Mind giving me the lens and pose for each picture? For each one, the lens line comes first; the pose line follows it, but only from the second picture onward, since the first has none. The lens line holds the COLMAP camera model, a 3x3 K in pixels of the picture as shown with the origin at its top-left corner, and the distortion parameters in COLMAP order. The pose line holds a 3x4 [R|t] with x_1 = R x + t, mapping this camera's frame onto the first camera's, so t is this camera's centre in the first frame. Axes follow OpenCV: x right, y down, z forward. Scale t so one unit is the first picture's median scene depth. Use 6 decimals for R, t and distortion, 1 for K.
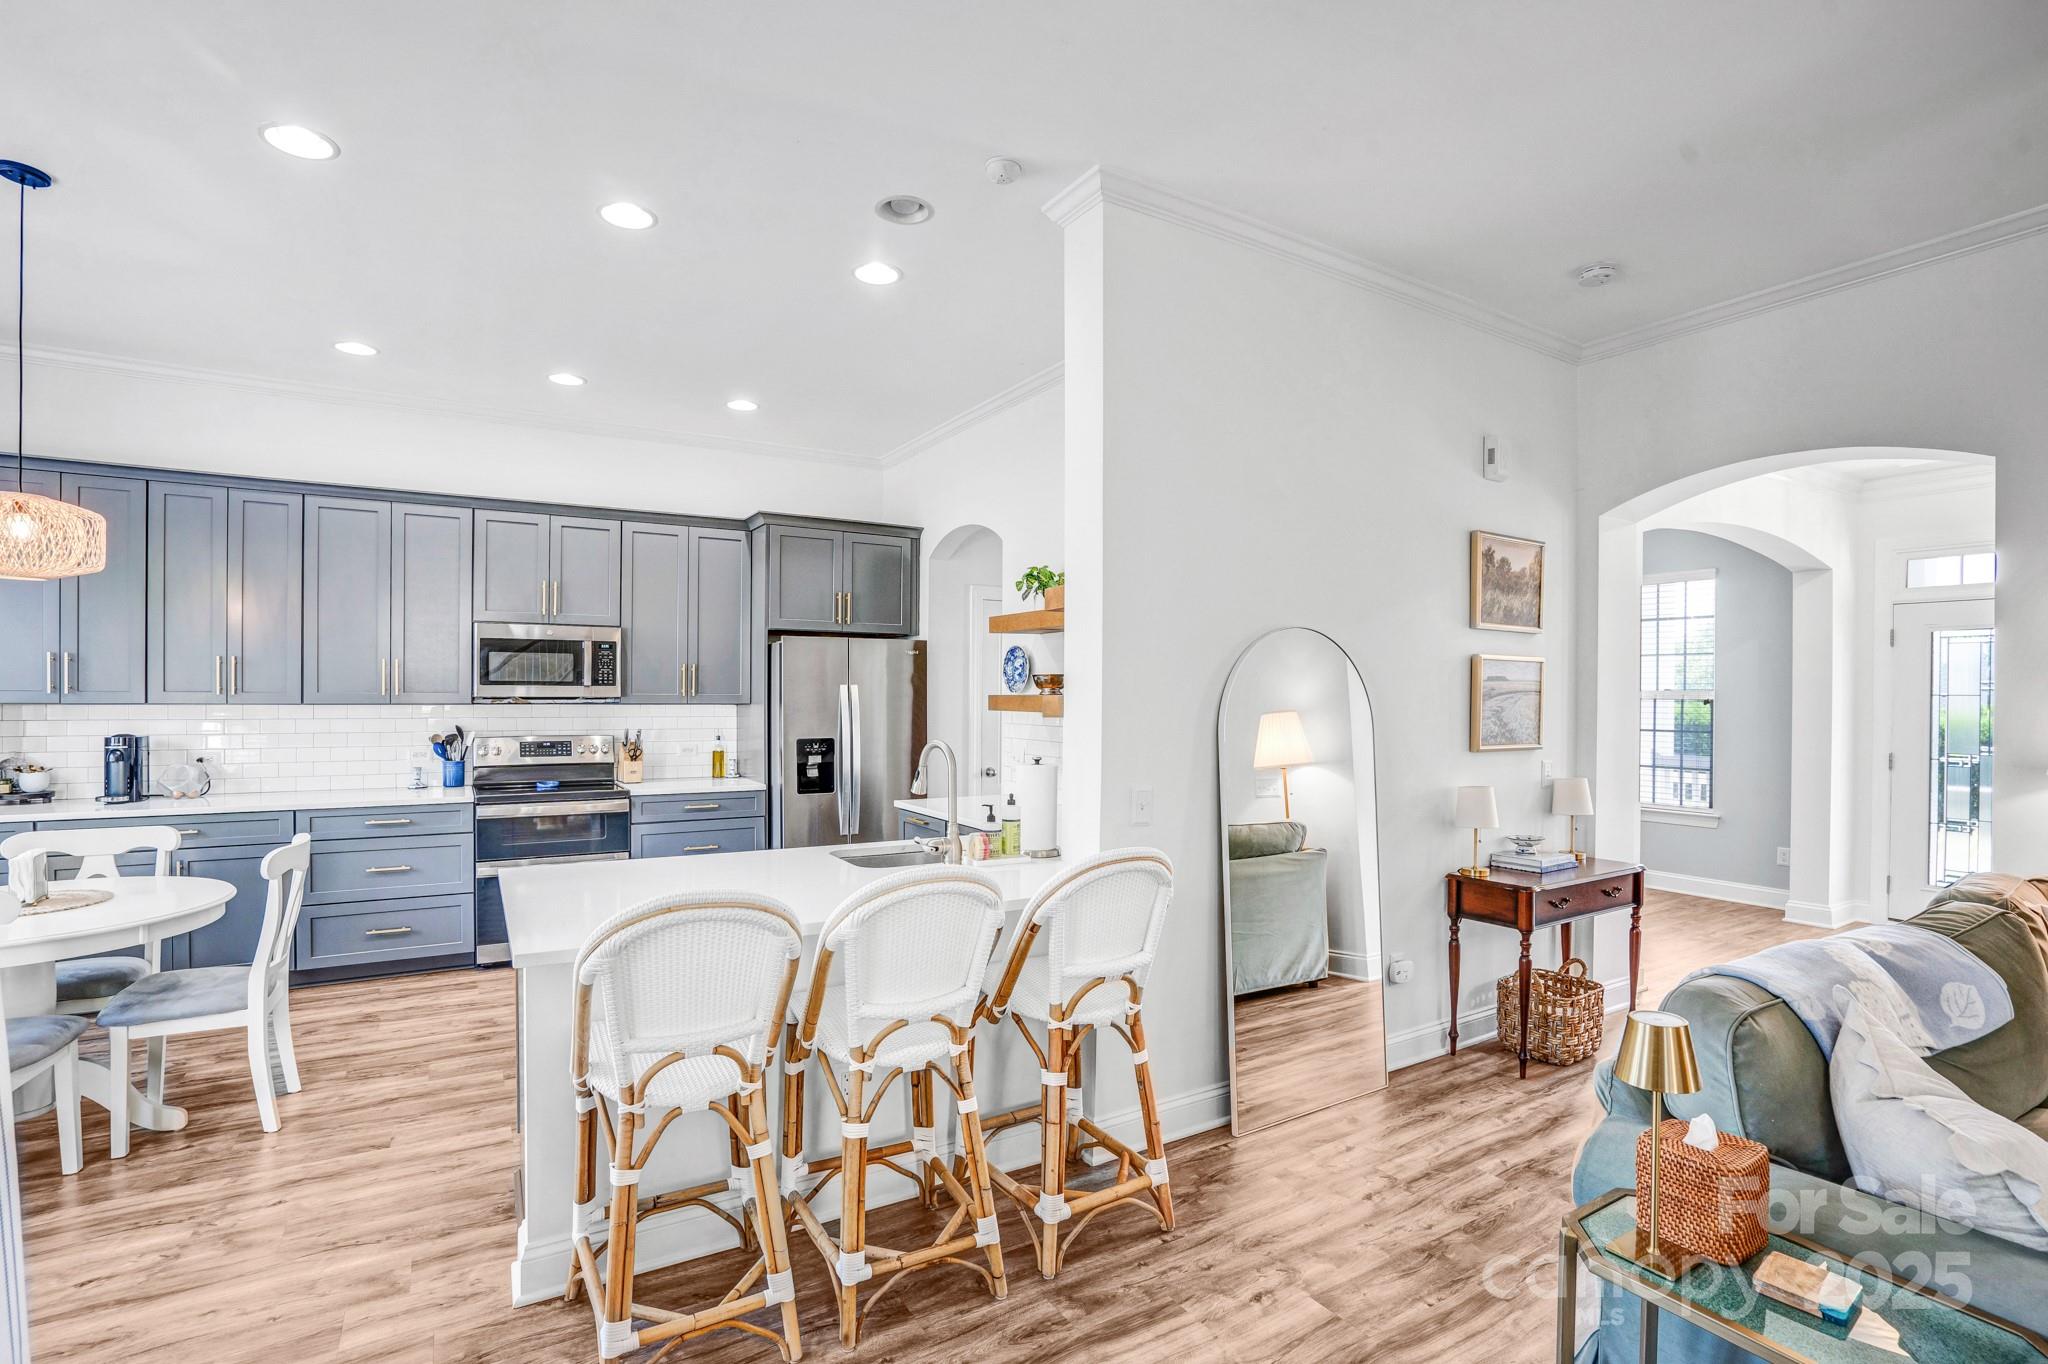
lens RADIAL K [[969.8, 0, 1015.7], [0, 969.8, 696.5], [0, 0, 1]] dist [-0.050739, 0.014721]
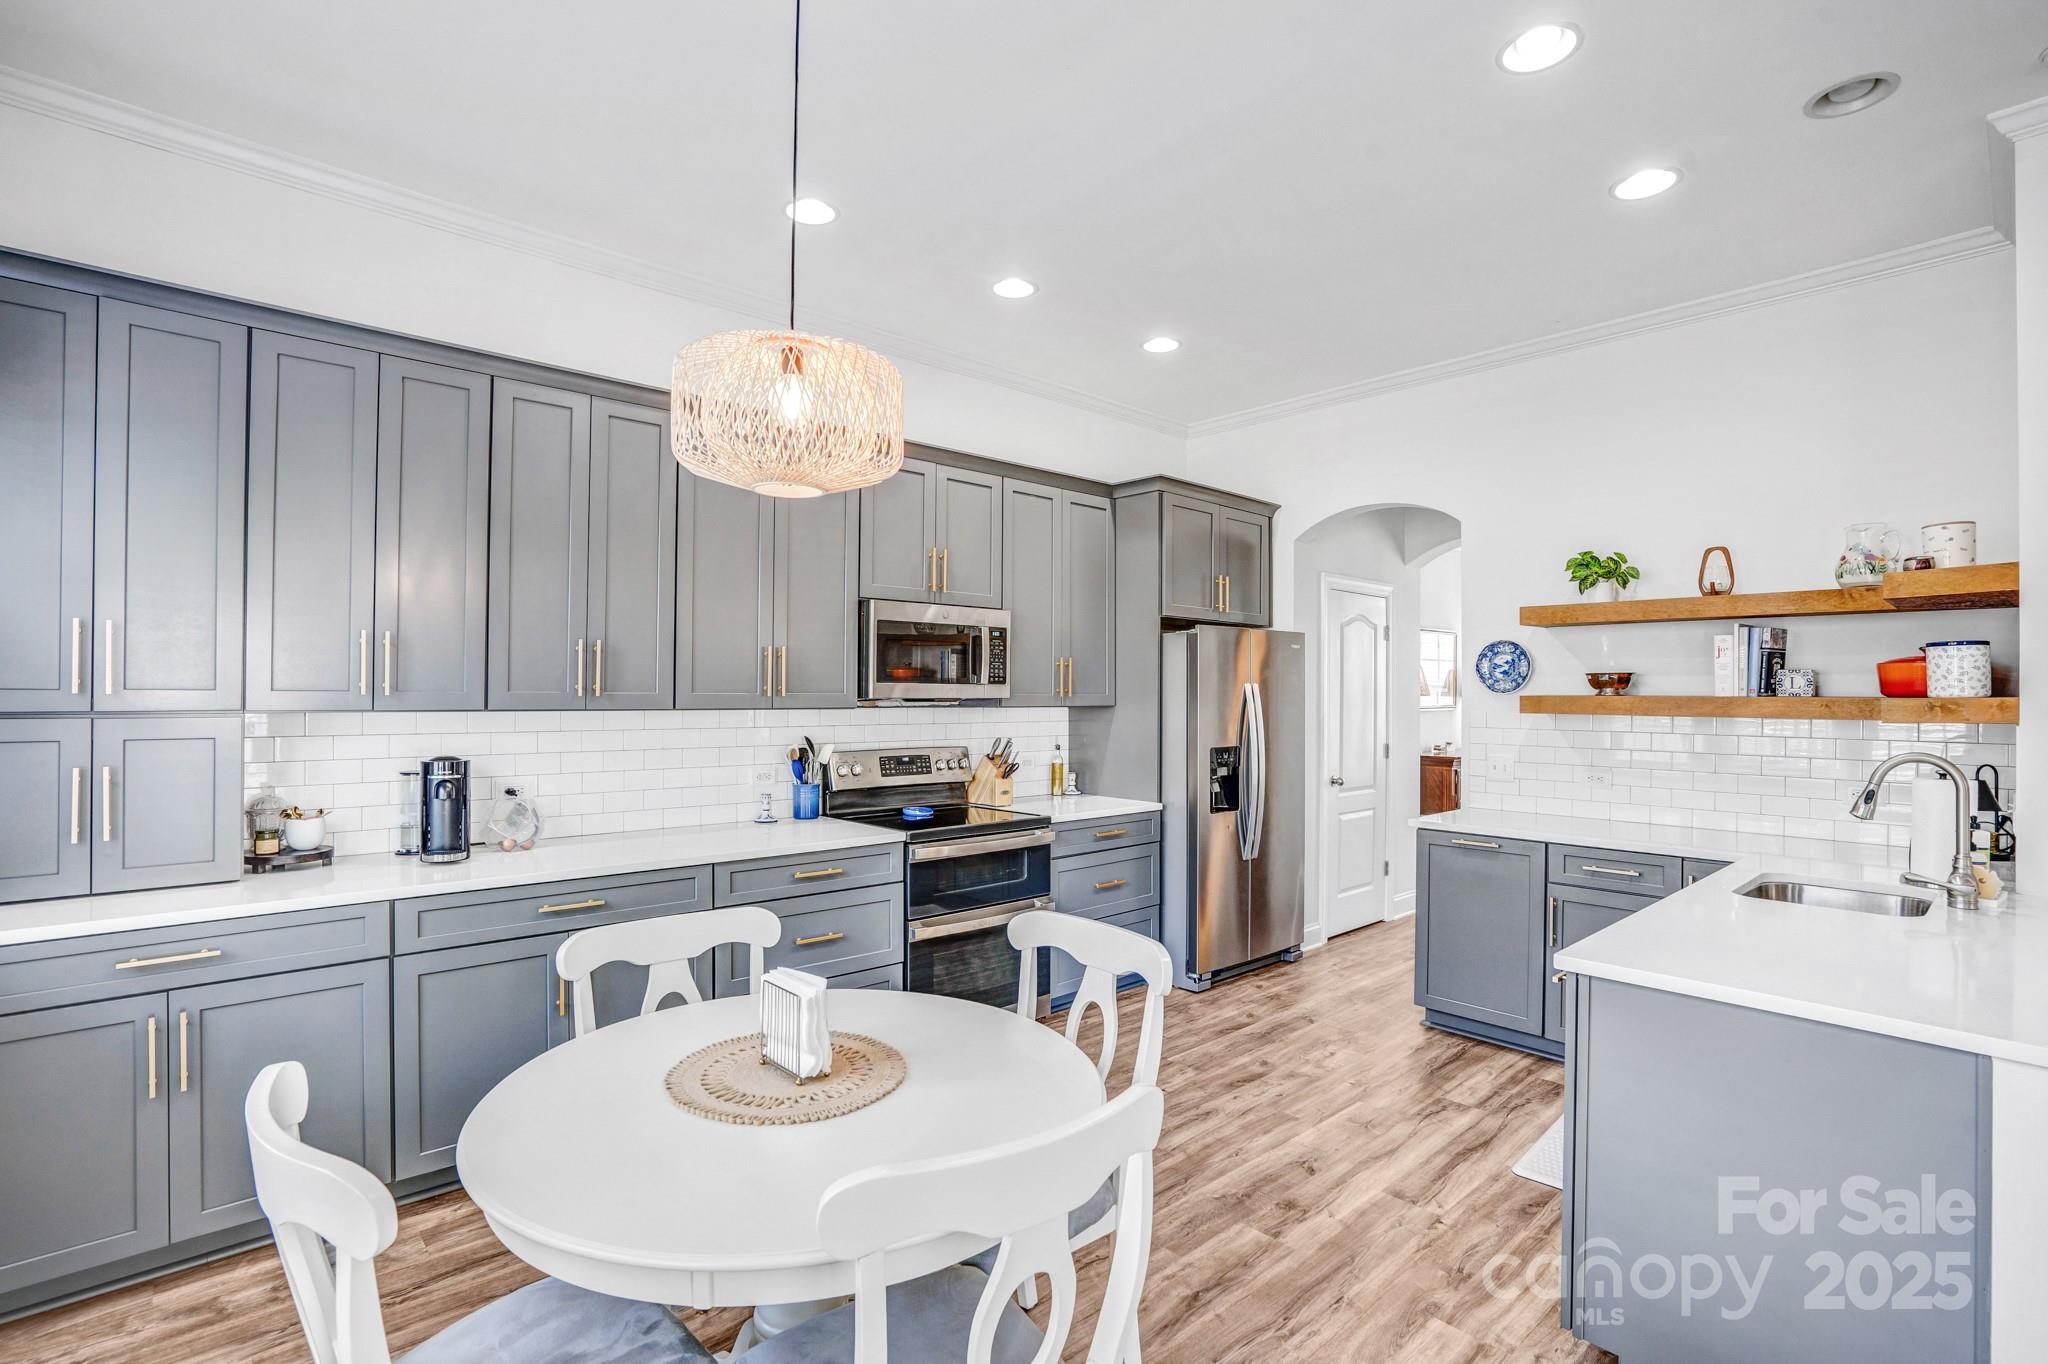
lens RADIAL K [[969.8, 0, 1009.1], [0, 969.8, 683.0], [0, 0, 1]] dist [-0.050739, 0.014721]
pose [[0.981453, 0.001640, 0.191695, -0.707822], [0.000341, 0.999947, -0.010300, -0.004996], [-0.191701, 0.010175, 0.981401, 0.270404]]
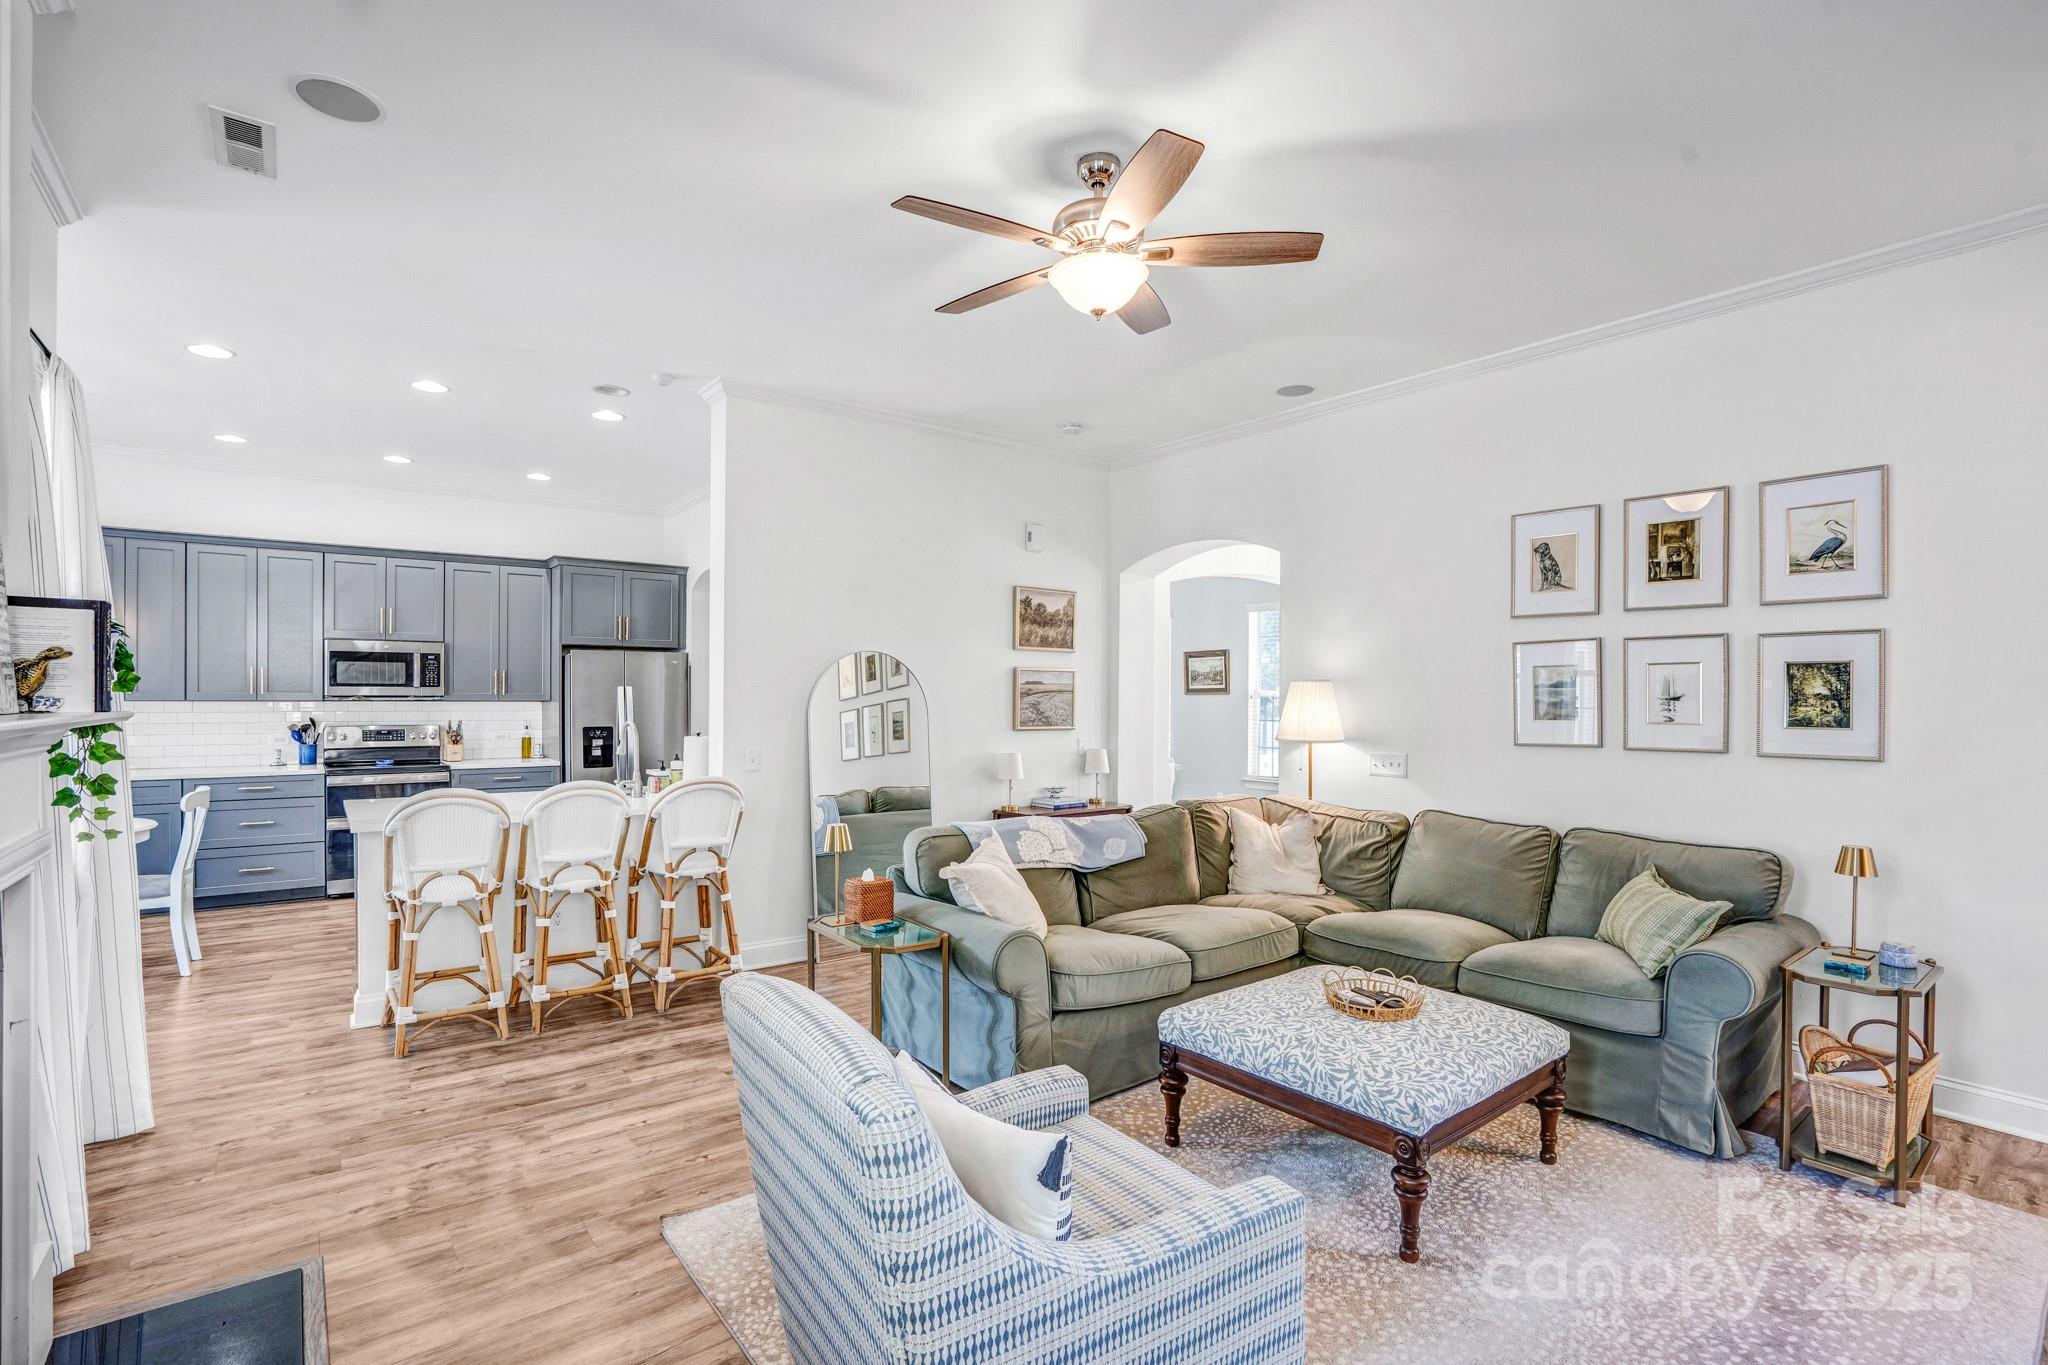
lens RADIAL K [[969.8, 0, 1017.6], [0, 969.8, 698.6], [0, 0, 1]] dist [-0.050739, 0.014721]
pose [[0.992896, -0.000808, 0.118984, 0.267485], [0.000650, 0.999999, 0.001365, 0.004282], [-0.118985, -0.001278, 0.992895, -0.487307]]
